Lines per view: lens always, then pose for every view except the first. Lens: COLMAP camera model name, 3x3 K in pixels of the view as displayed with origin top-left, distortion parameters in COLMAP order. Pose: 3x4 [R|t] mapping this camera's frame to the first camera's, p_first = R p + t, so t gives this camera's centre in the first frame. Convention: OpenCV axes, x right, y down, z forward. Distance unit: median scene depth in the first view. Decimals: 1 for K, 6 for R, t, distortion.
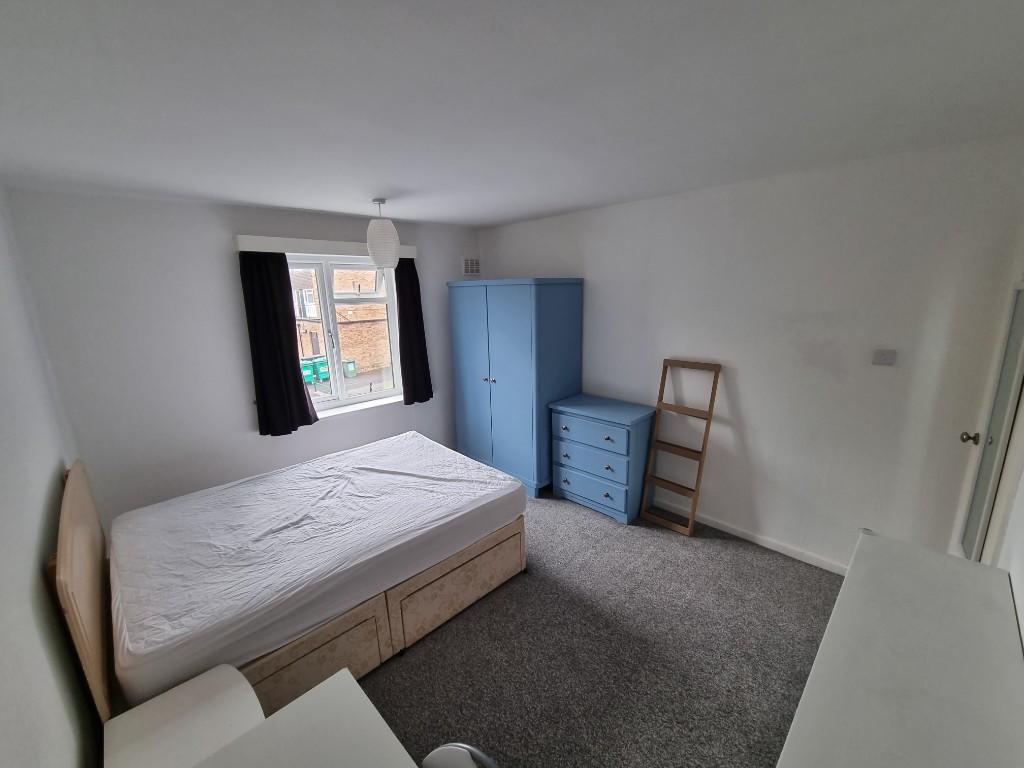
lens RADIAL K [[419.5, 0, 517.1], [0, 419.5, 381.8], [0, 0, 1]] dist [0.002018, -0.000377]
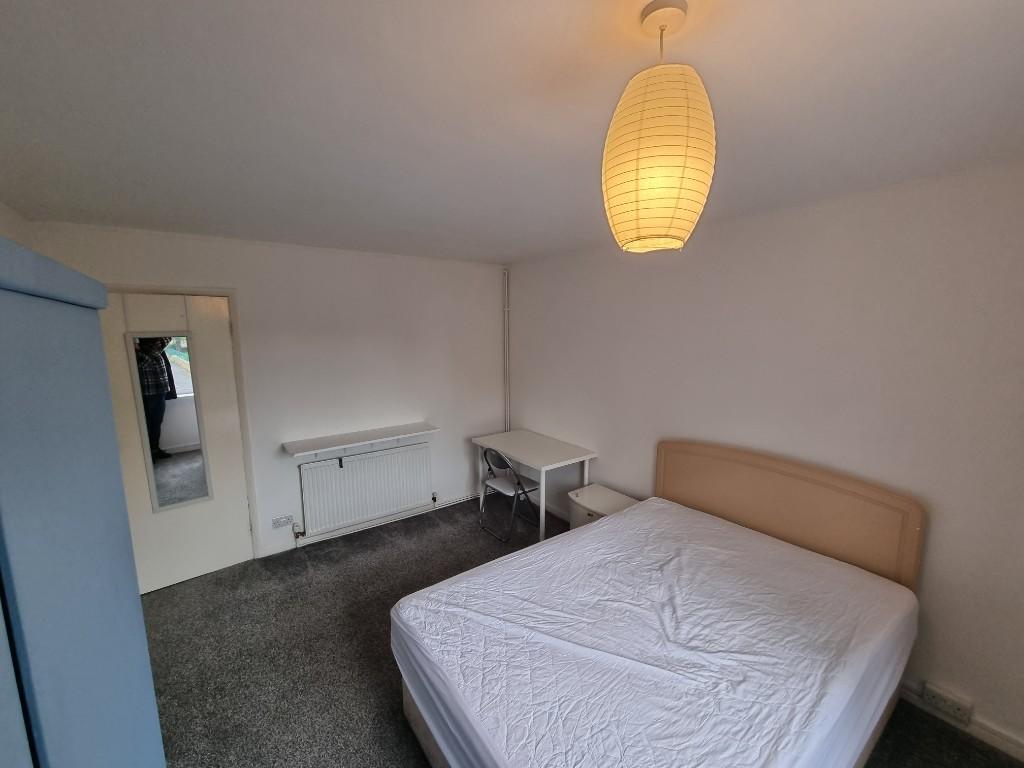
lens RADIAL K [[419.5, 0, 520.0], [0, 419.5, 390.0], [0, 0, 1]] dist [0.002018, -0.000377]
pose [[-0.990239, 0.011442, 0.138913, -0.265611], [0.059781, 0.935171, 0.349115, -0.290431], [-0.125913, 0.354011, -0.926727, 1.368198]]
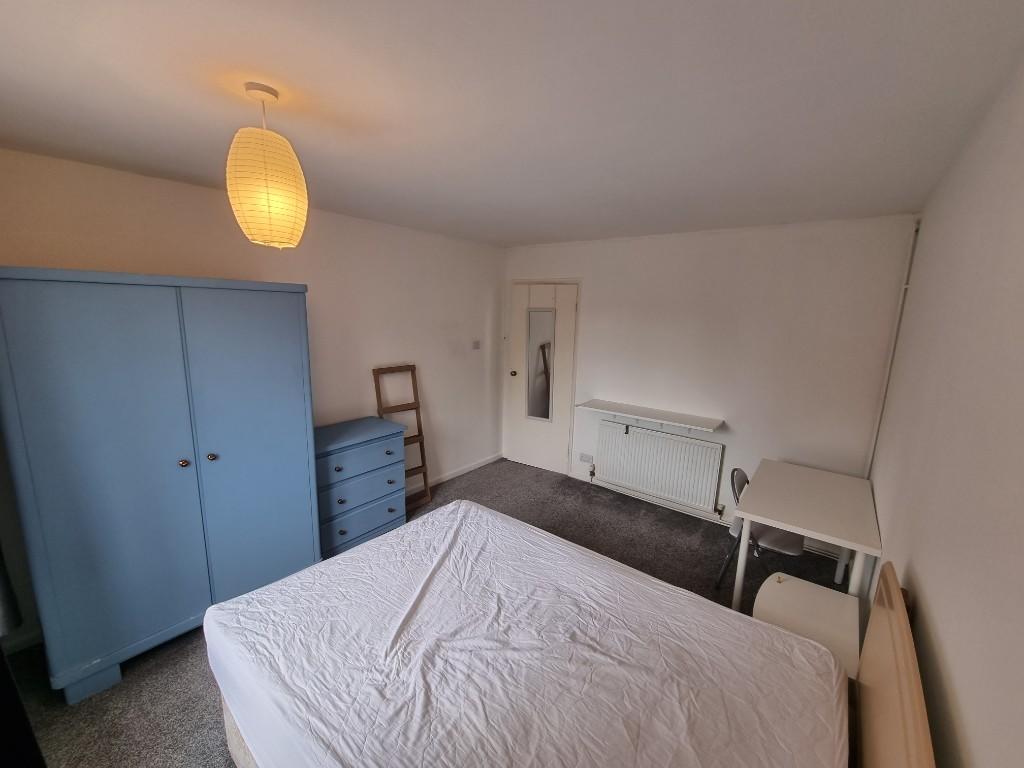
lens RADIAL K [[419.5, 0, 513.3], [0, 419.5, 391.6], [0, 0, 1]] dist [0.002018, -0.000377]
pose [[-0.128326, -0.173927, 0.976361, -0.840408], [0.186408, 0.962724, 0.195998, -0.158498], [-0.974056, 0.207153, -0.091121, 0.846398]]
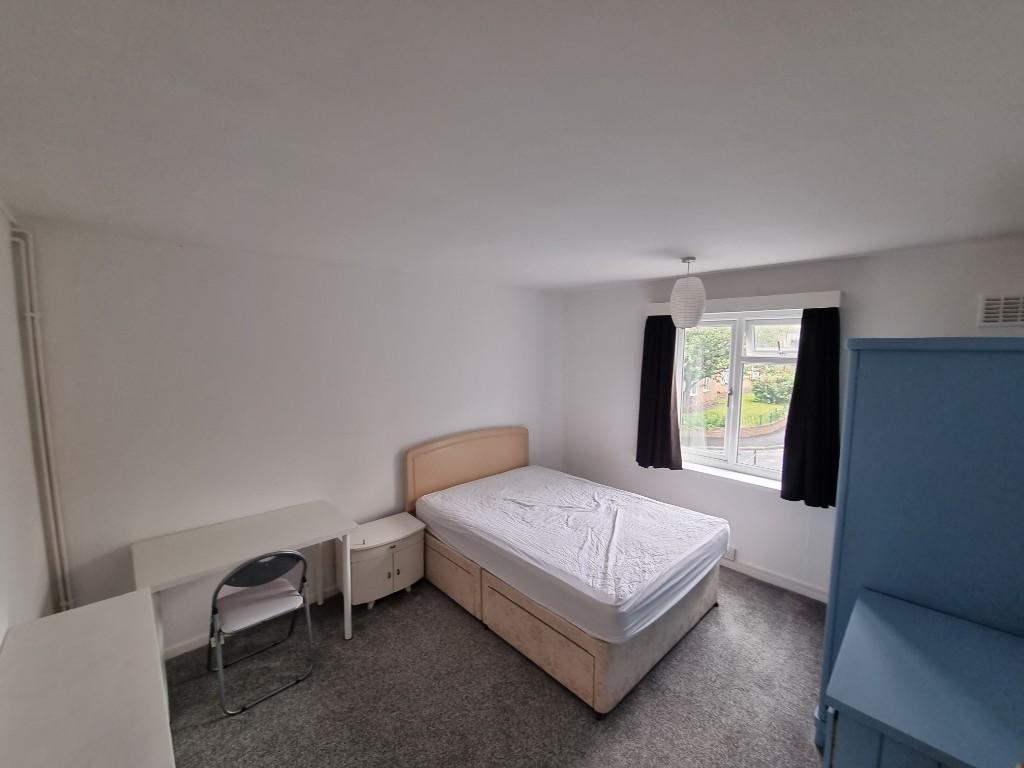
lens RADIAL K [[419.5, 0, 516.9], [0, 419.5, 385.0], [0, 0, 1]] dist [0.002018, -0.000377]
pose [[-0.019310, 0.121935, -0.992350, 0.665079], [-0.217822, 0.968181, 0.123204, -0.184027], [0.975797, 0.218535, 0.007865, 0.672268]]
